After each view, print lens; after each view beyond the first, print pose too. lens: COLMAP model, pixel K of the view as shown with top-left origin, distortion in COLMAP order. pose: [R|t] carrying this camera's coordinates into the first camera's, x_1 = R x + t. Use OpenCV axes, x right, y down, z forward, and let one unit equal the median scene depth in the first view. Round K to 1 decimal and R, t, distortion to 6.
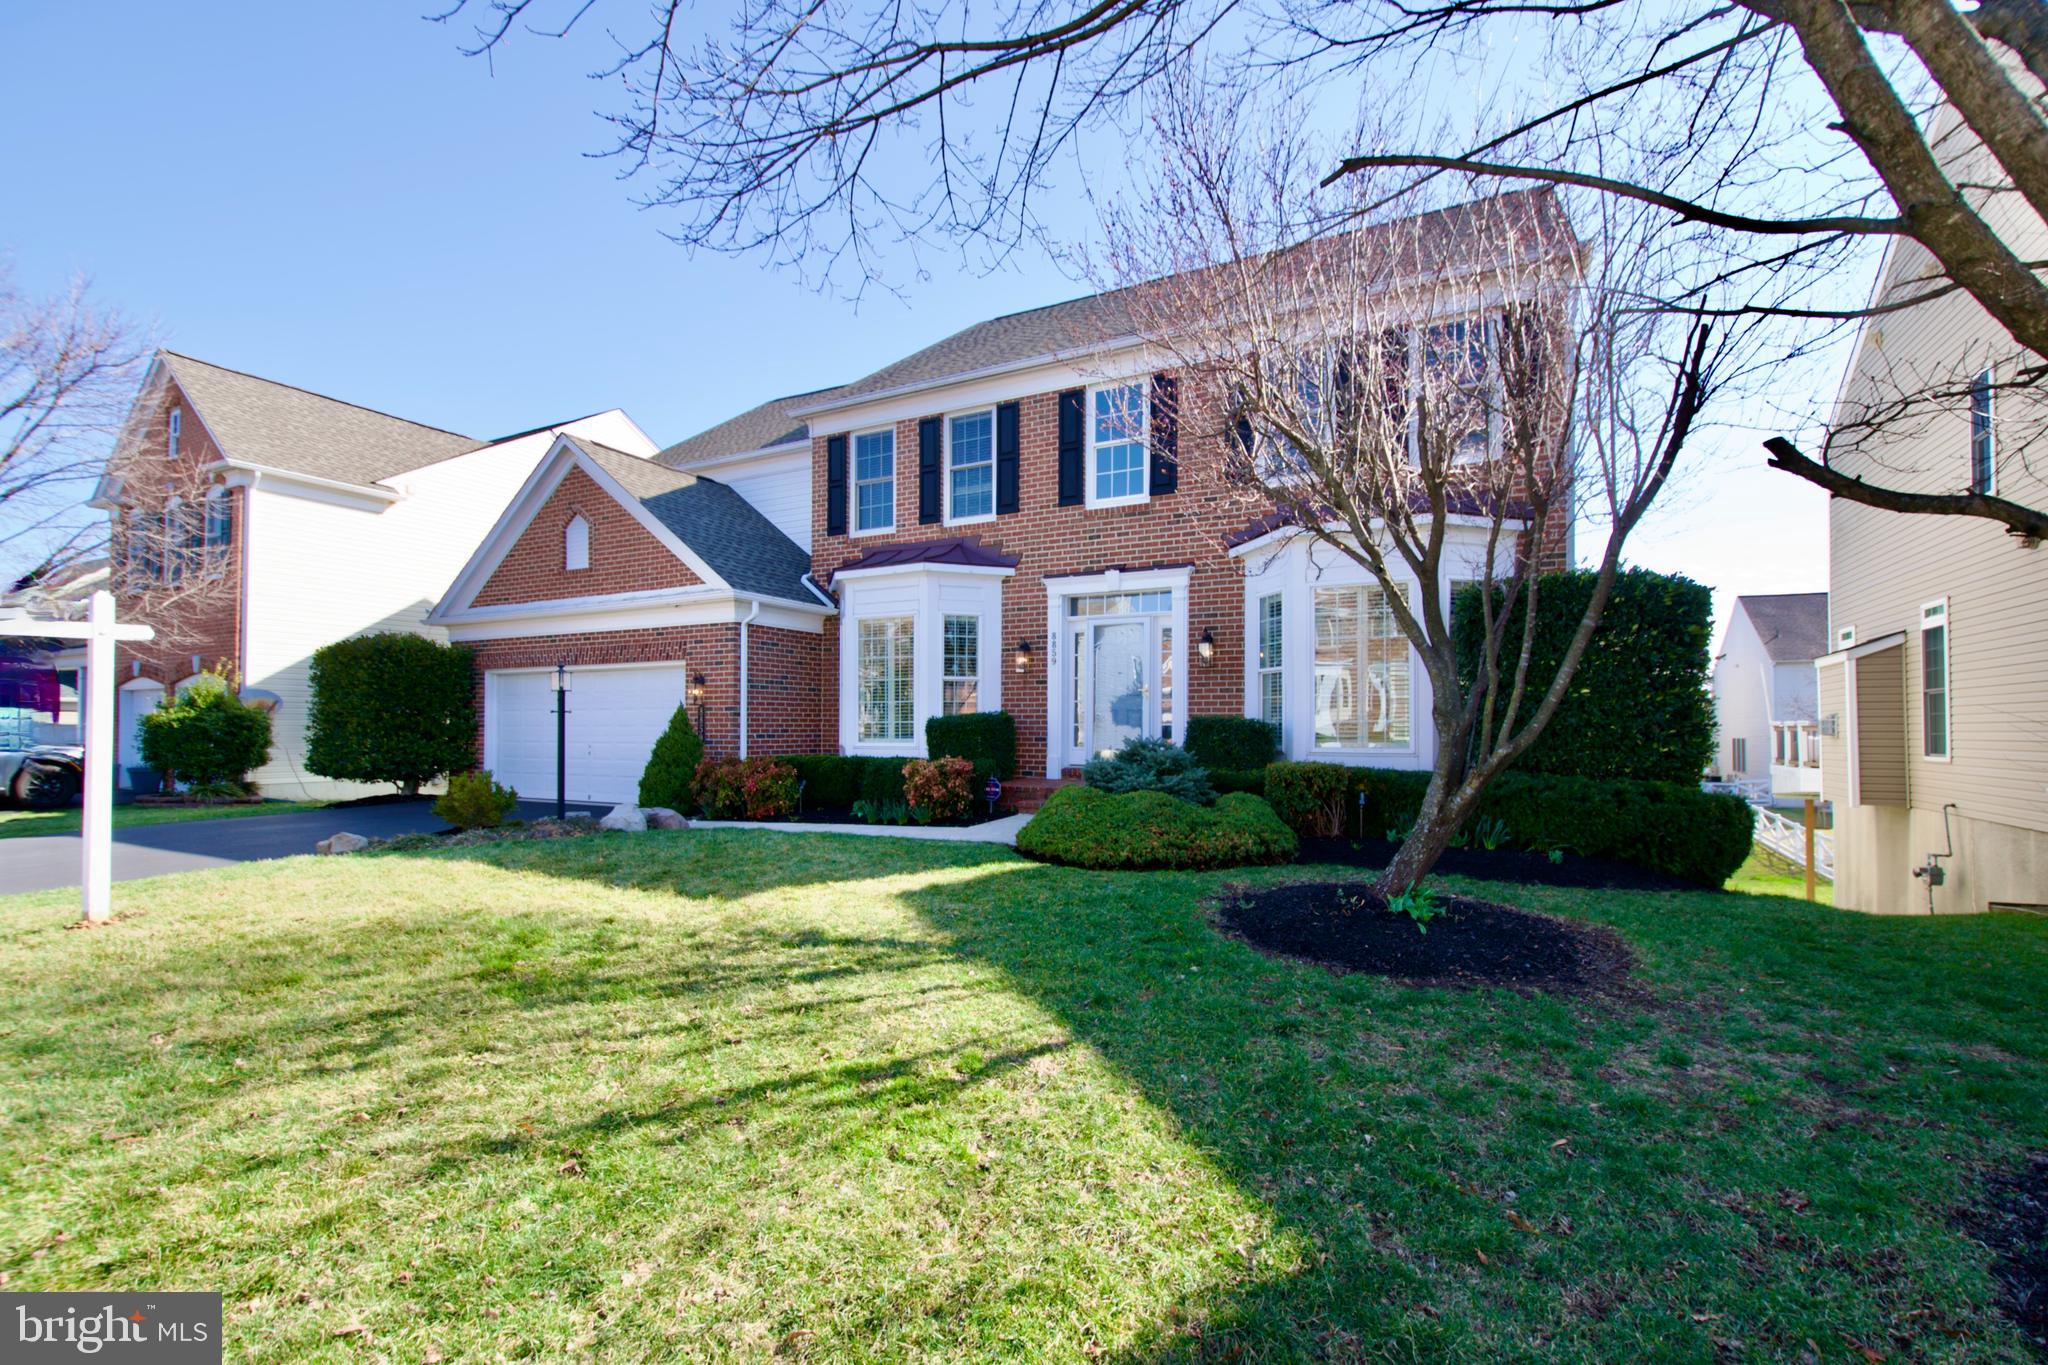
lens RADIAL K [[899.3, 0, 1042.2], [0, 899.3, 714.5], [0, 0, 1]] dist [0.011741, -0.006456]
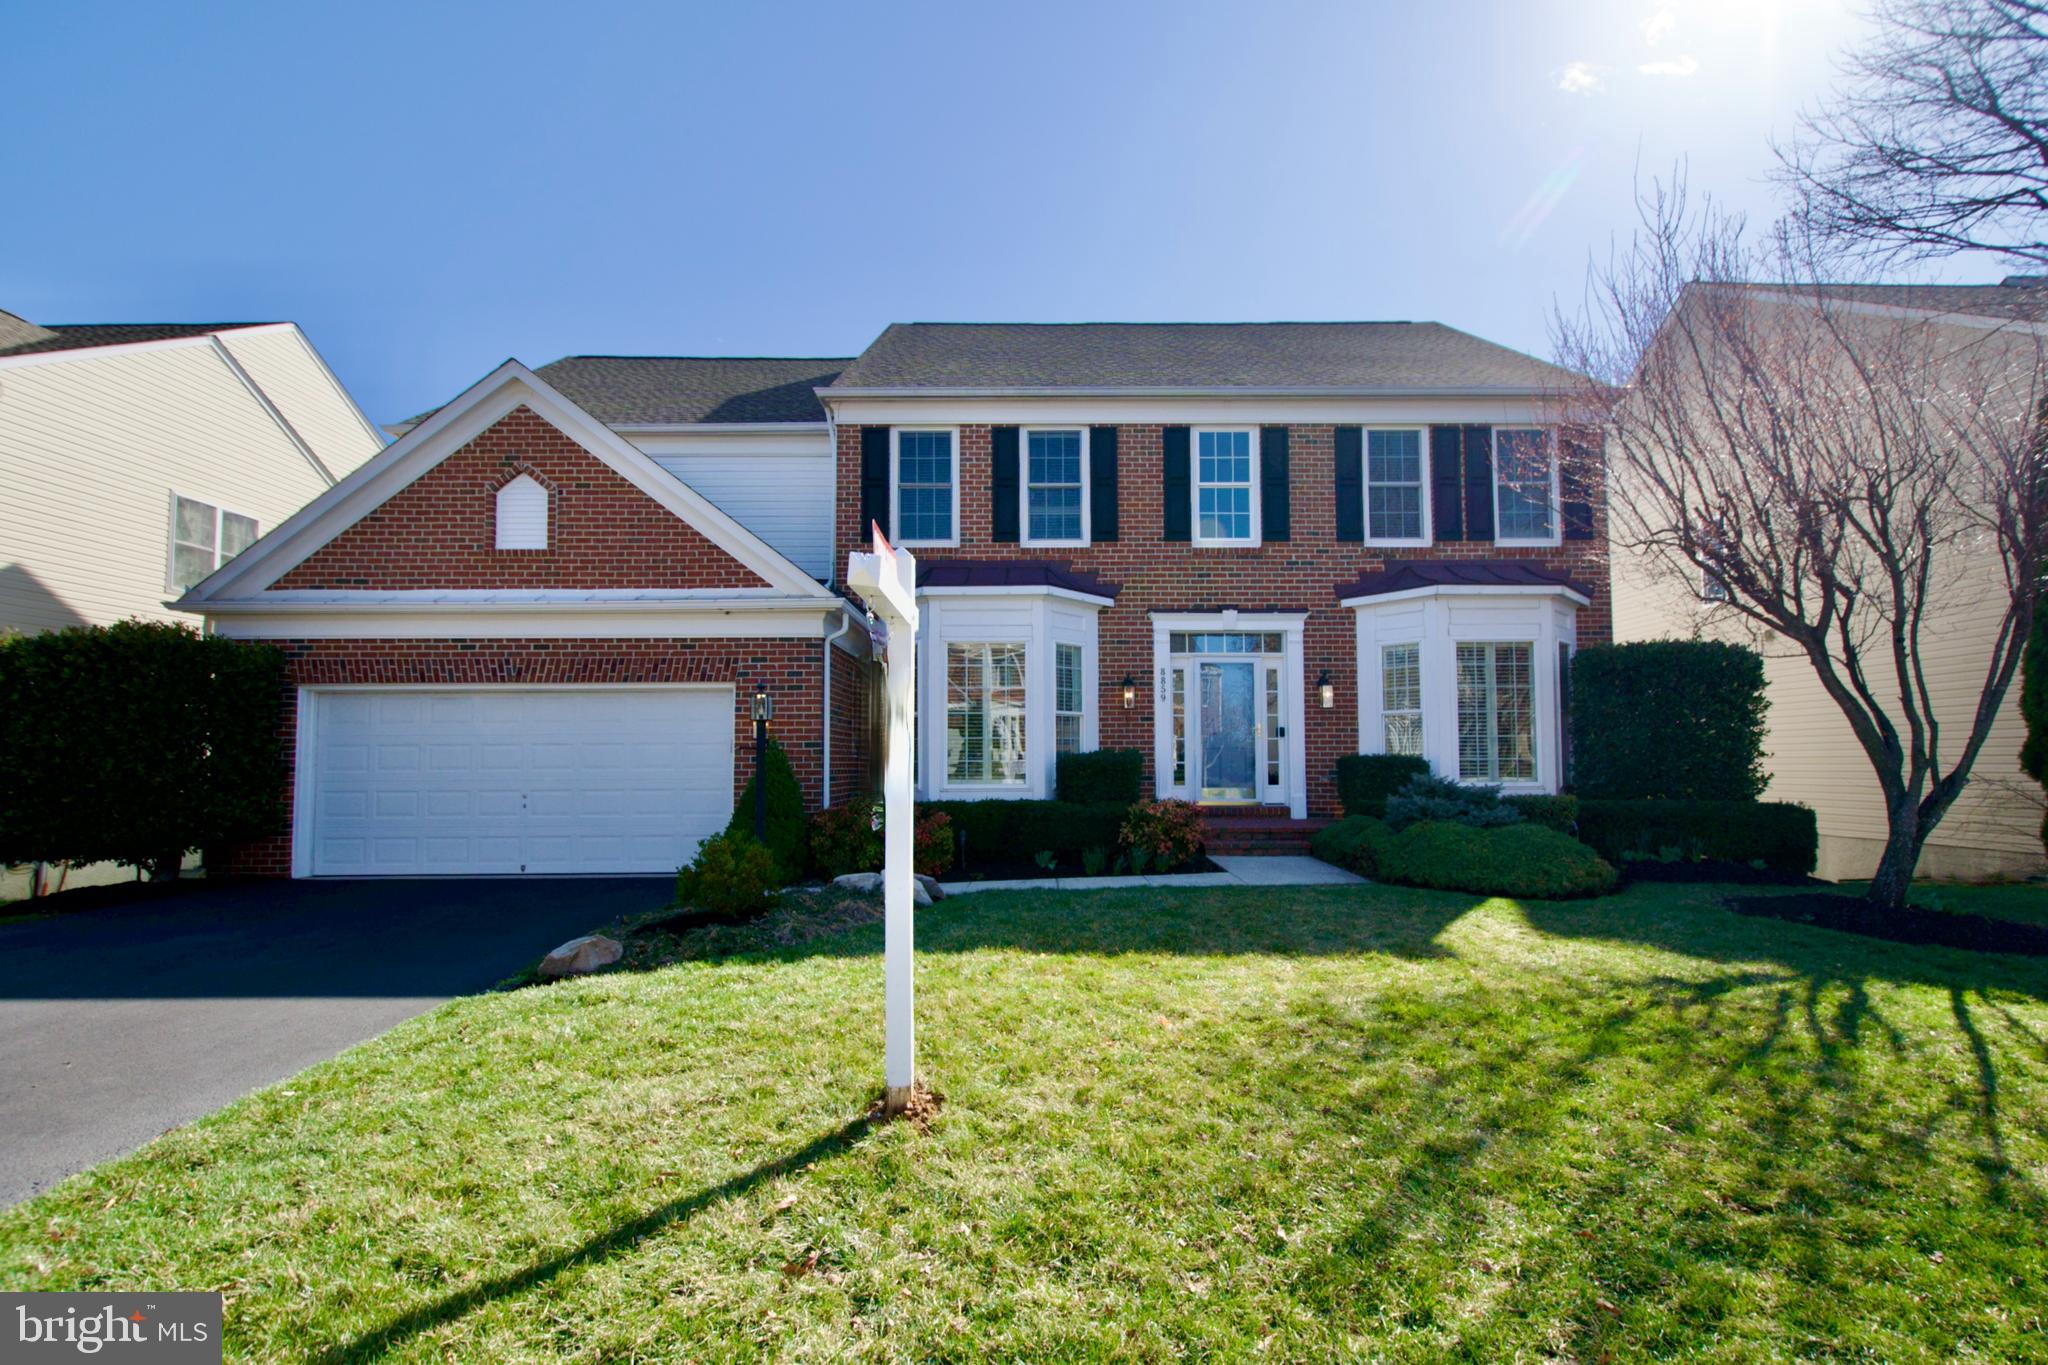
lens RADIAL K [[899.3, 0, 1042.2], [0, 899.3, 714.5], [0, 0, 1]] dist [0.011741, -0.006456]
pose [[0.884879, 0.021559, 0.465323, -0.539838], [-0.000936, 0.999009, -0.044505, 0.002122], [-0.465821, 0.038946, 0.884022, 0.197948]]
